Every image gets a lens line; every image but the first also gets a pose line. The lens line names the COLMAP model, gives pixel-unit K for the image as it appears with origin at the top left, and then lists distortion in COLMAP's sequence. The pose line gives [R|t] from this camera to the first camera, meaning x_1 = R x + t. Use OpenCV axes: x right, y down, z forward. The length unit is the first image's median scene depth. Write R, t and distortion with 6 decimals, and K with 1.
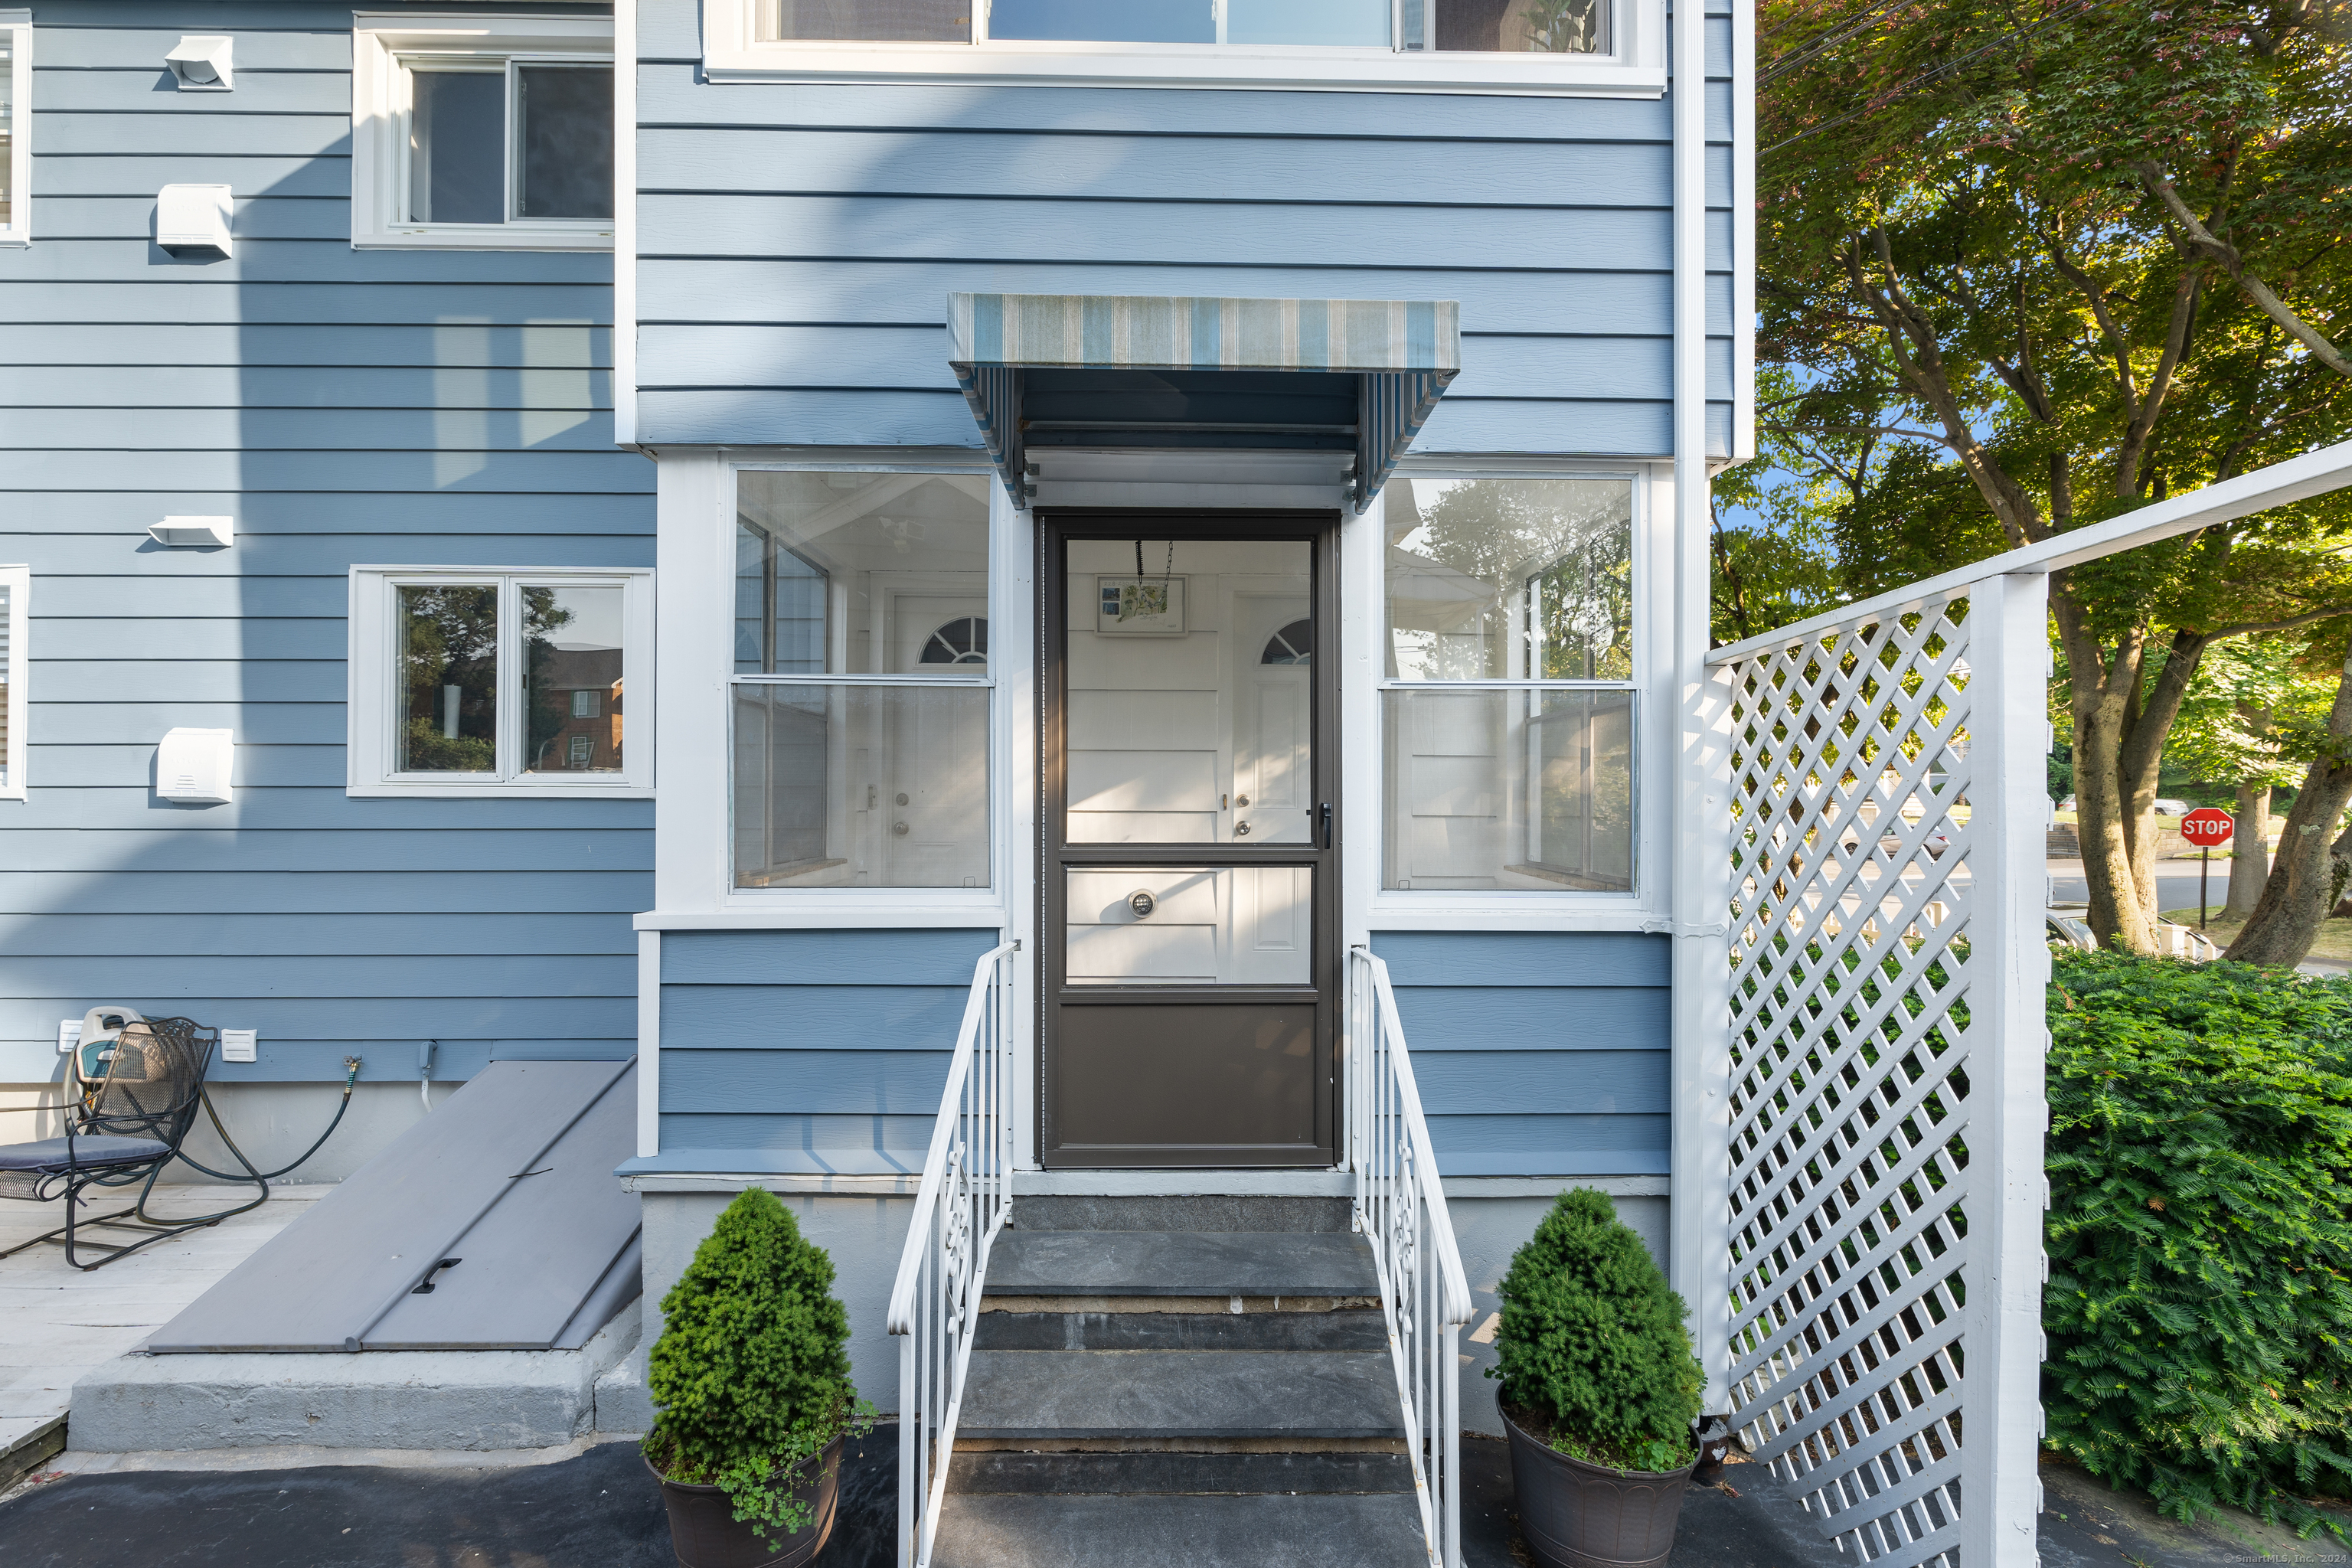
lens RADIAL K [[1044.3, 0, 1177.2], [0, 1044.3, 789.6], [0, 0, 1]] dist [-0.008051, -0.000683]
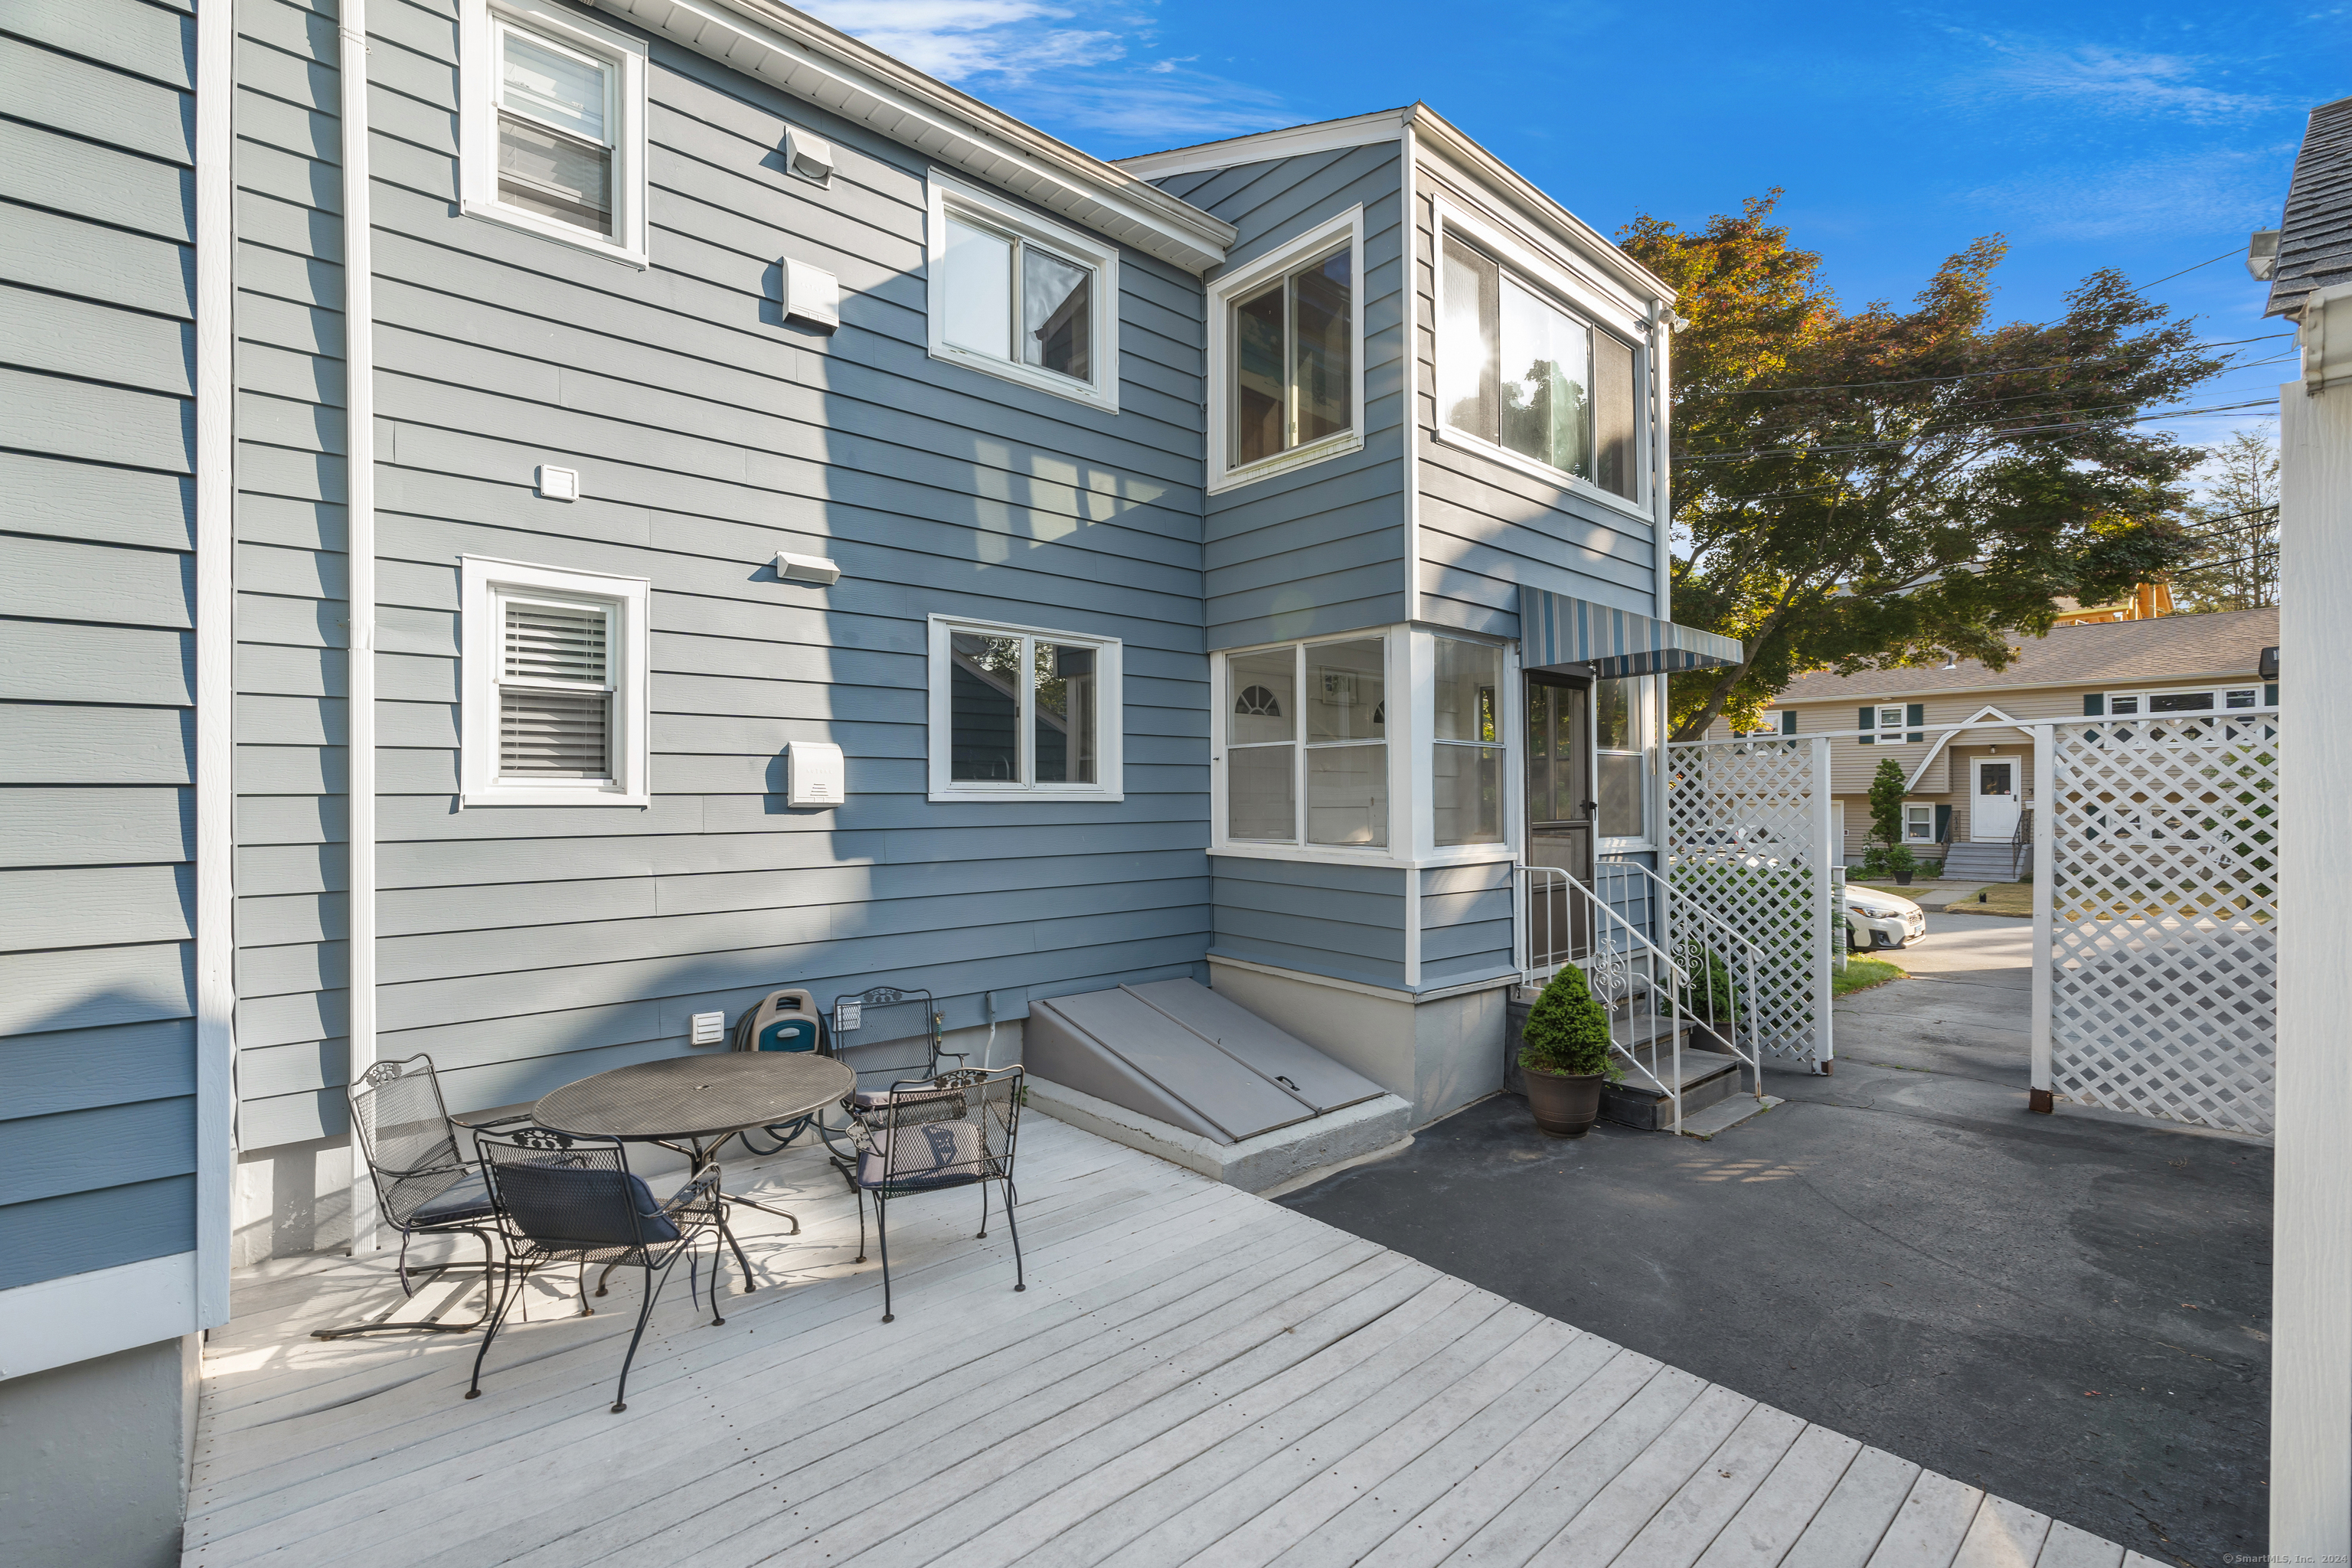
lens RADIAL K [[1044.3, 0, 1159.7], [0, 1044.3, 780.6], [0, 0, 1]] dist [-0.008051, -0.000683]
pose [[0.767943, 0.006640, 0.640484, -1.368302], [-0.001467, 0.999962, -0.008608, -0.007874], [-0.640516, 0.005671, 0.767924, -0.124327]]
